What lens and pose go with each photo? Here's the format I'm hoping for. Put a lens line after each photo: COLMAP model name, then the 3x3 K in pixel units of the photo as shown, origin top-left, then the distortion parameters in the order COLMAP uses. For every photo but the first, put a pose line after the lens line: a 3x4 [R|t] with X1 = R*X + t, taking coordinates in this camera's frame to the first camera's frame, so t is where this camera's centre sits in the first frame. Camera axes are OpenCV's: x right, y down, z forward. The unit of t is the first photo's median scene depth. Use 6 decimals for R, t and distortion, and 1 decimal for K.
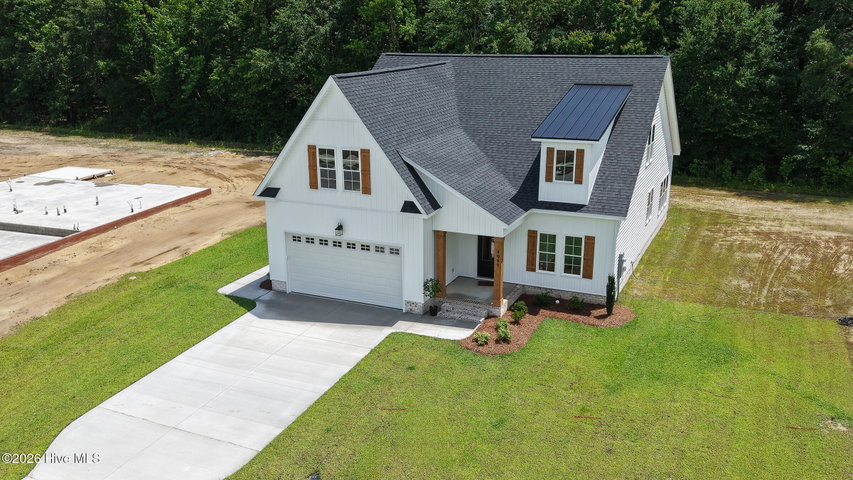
lens RADIAL K [[755.5, 0, 426.5], [0, 755.5, 240.0], [0, 0, 1]] dist [0.072689, -0.133849]
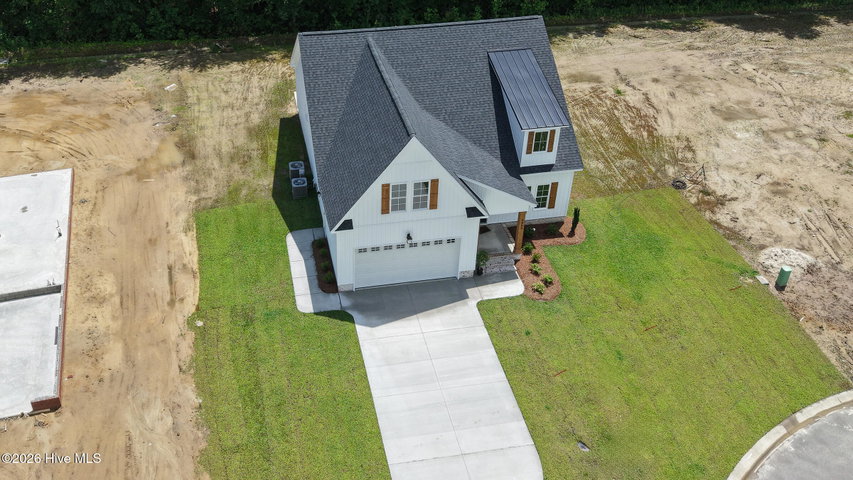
lens RADIAL K [[779.7, 0, 372.7], [0, 779.7, 145.8], [0, 0, 1]] dist [0.075702, -0.148808]
pose [[0.824682, -0.284820, 0.488648, -0.736055], [0.150543, 0.943323, 0.295769, -0.536960], [-0.545194, -0.170353, 0.820819, 0.003136]]
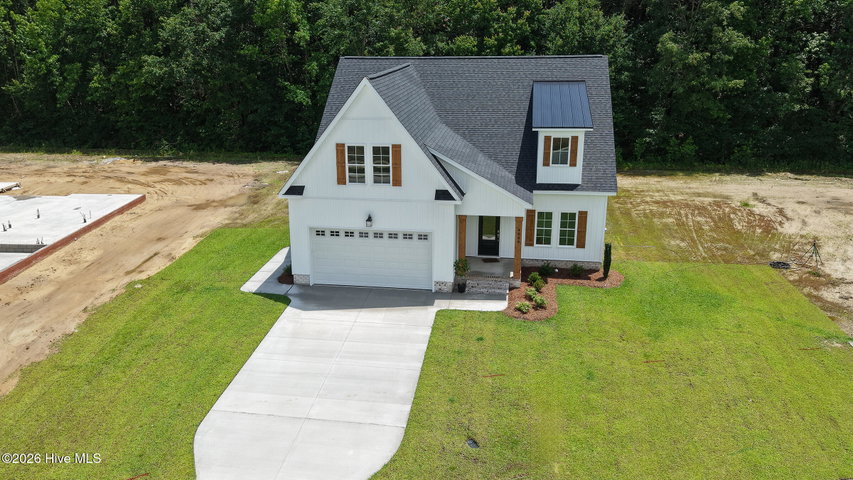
lens RADIAL K [[702.0, 0, 406.5], [0, 702.0, 226.4], [0, 0, 1]] dist [0.056195, -0.087781]
pose [[0.966235, -0.072797, 0.247166, -0.304592], [0.074596, 0.997212, 0.002090, -0.004046], [-0.246629, 0.016418, 0.968971, 0.024528]]
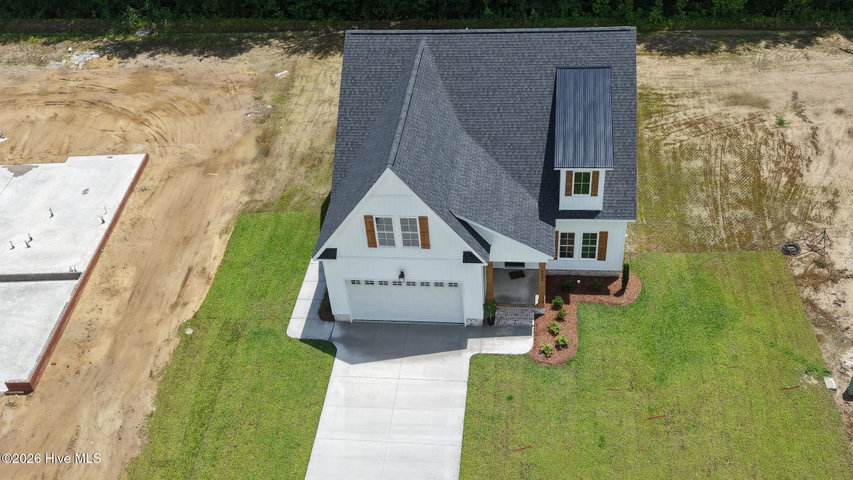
lens RADIAL K [[830.9, 0, 448.7], [0, 830.9, 254.2], [0, 0, 1]] dist [0.101783, -0.241957]
pose [[0.947657, -0.237090, 0.213857, -0.301448], [0.136903, 0.906816, 0.398676, -0.521095], [-0.288451, -0.348531, 0.891808, -0.117829]]
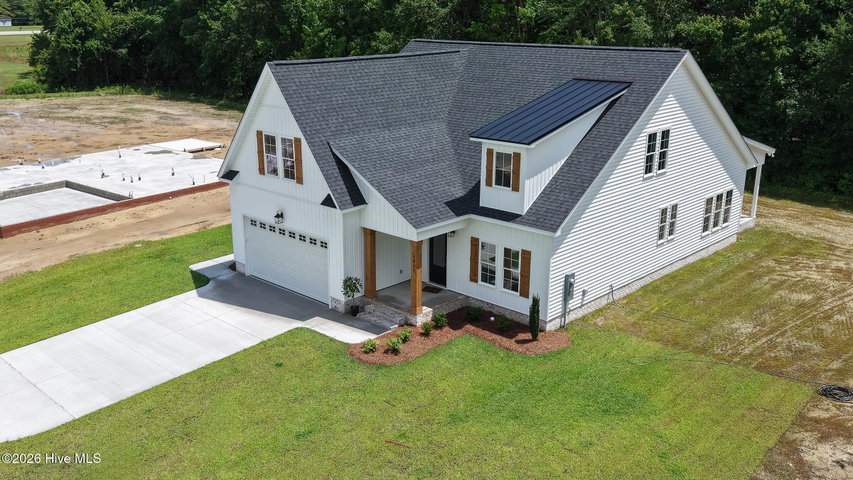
lens RADIAL K [[790.2, 0, 411.7], [0, 790.2, 237.2], [0, 0, 1]] dist [0.091223, -0.156717]
pose [[0.942126, 0.098893, -0.320343, 0.376856], [-0.095789, 0.995076, 0.025476, -0.030626], [0.321285, 0.006684, 0.946959, 0.070255]]
